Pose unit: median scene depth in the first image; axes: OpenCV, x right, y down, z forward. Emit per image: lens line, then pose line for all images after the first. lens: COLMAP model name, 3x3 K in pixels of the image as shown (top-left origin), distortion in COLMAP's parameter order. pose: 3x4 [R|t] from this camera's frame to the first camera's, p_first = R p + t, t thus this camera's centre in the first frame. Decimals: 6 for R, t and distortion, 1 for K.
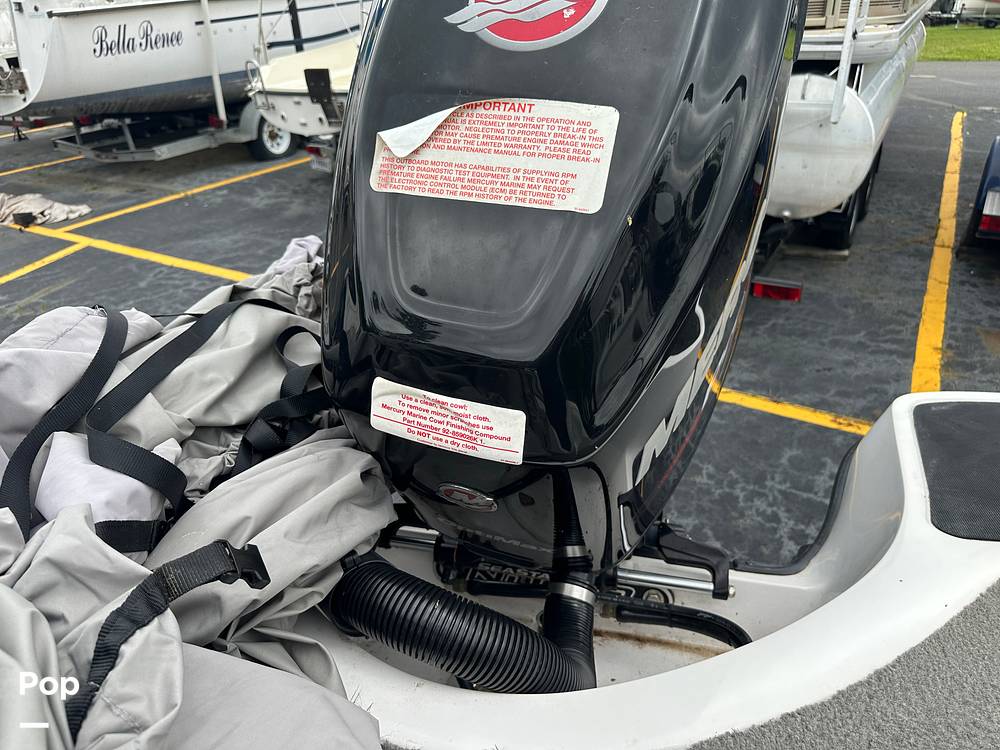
lens RADIAL K [[709.3, 0, 494.7], [0, 709.3, 365.9], [0, 0, 1]] dist [0.025135, -0.038772]
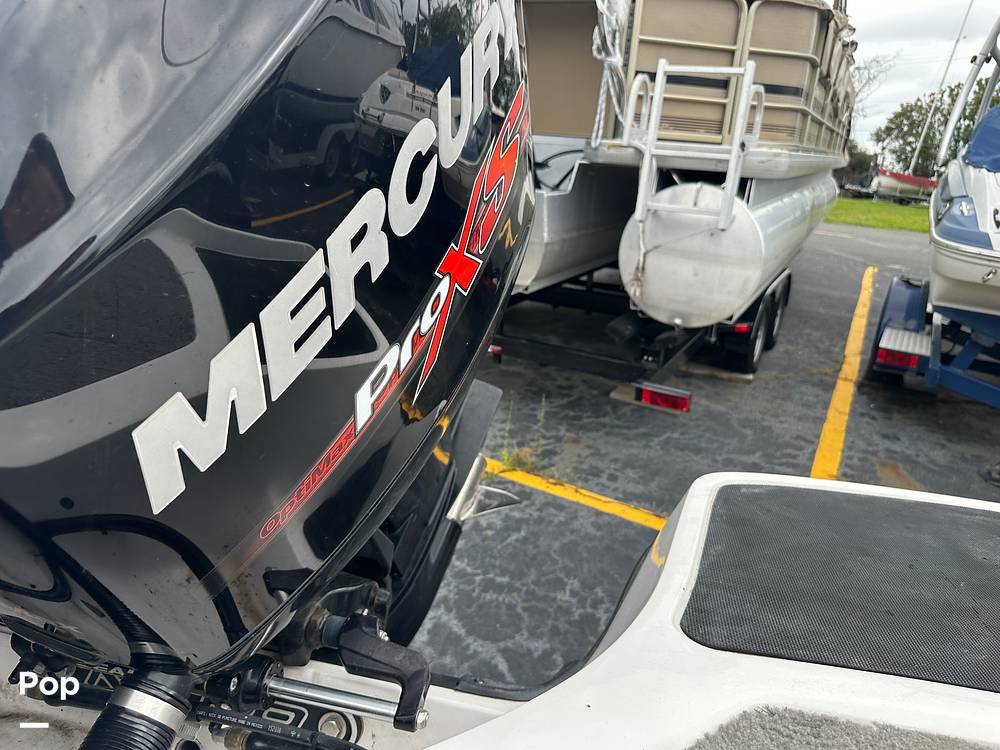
lens RADIAL K [[709.3, 0, 498.7], [0, 709.3, 359.9], [0, 0, 1]] dist [0.025135, -0.038772]
pose [[0.993042, 0.090970, 0.074779, 0.083926], [-0.076612, 0.981330, -0.176416, 0.024210], [-0.089431, 0.169459, 0.981471, 0.068802]]
